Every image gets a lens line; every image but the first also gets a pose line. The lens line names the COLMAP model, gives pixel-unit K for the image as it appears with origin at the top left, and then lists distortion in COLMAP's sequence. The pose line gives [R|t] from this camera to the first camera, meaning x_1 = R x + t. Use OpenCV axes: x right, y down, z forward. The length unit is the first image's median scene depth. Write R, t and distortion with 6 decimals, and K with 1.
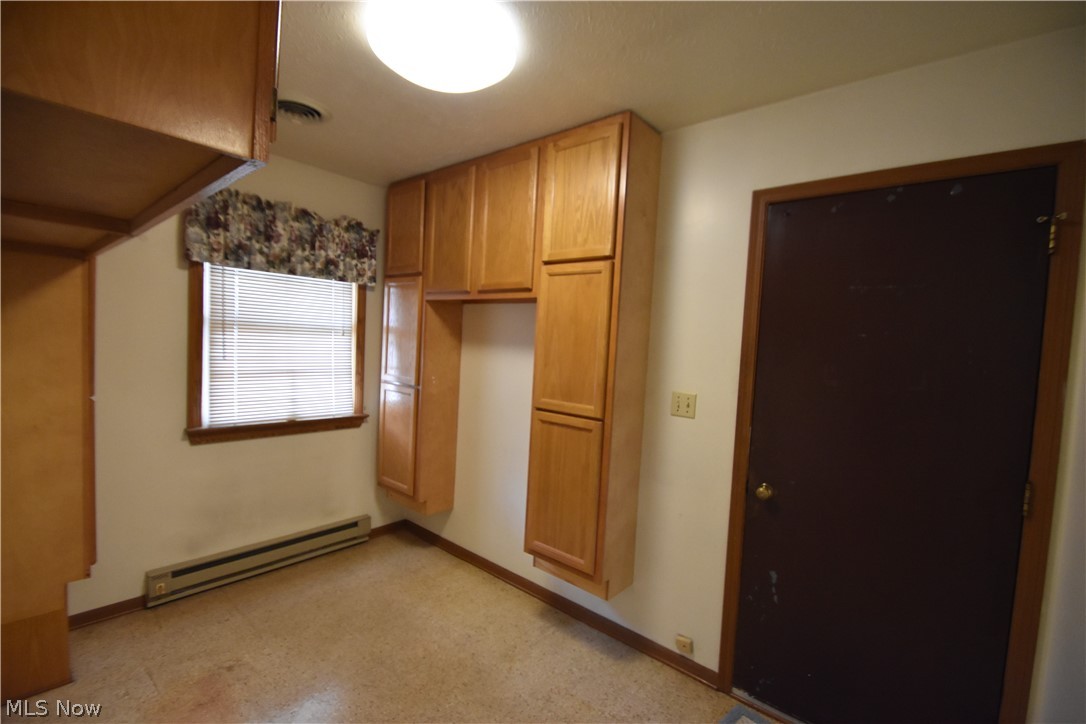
lens RADIAL K [[475.2, 0, 543.3], [0, 475.2, 362.9], [0, 0, 1]] dist [-0.004736, -0.003572]
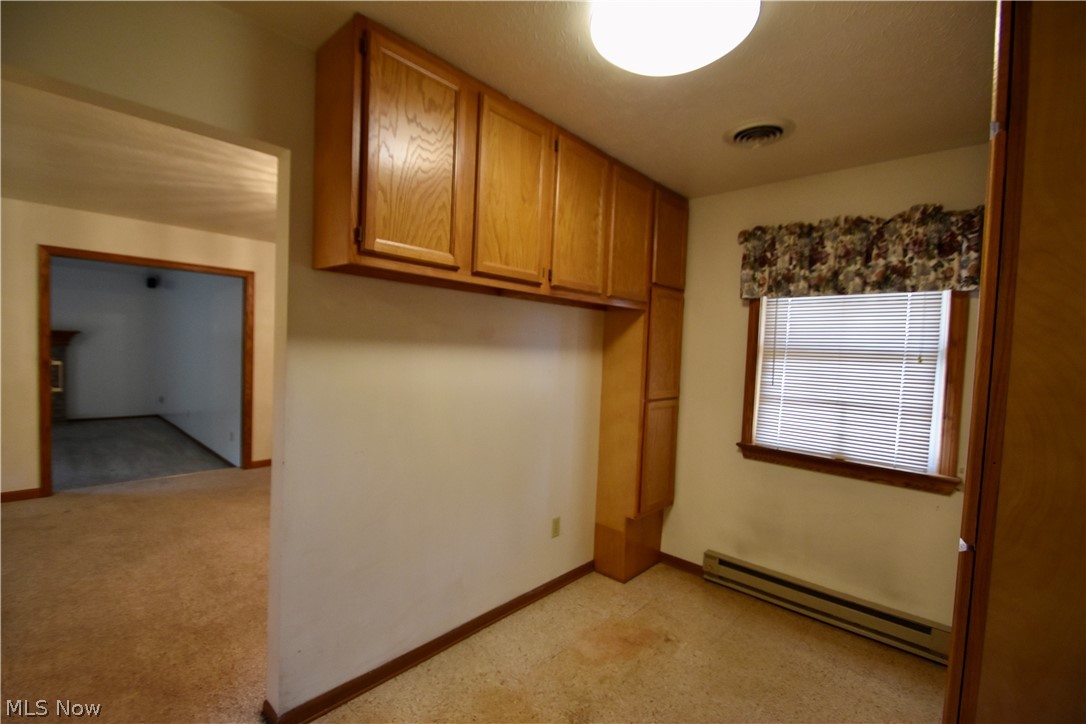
lens RADIAL K [[475.2, 0, 540.1], [0, 475.2, 364.3], [0, 0, 1]] dist [-0.004736, -0.003572]
pose [[-0.046404, -0.020140, -0.998720, 0.388278], [-0.083792, 0.996352, -0.016199, 0.006835], [0.995402, 0.082933, -0.047922, 0.490072]]
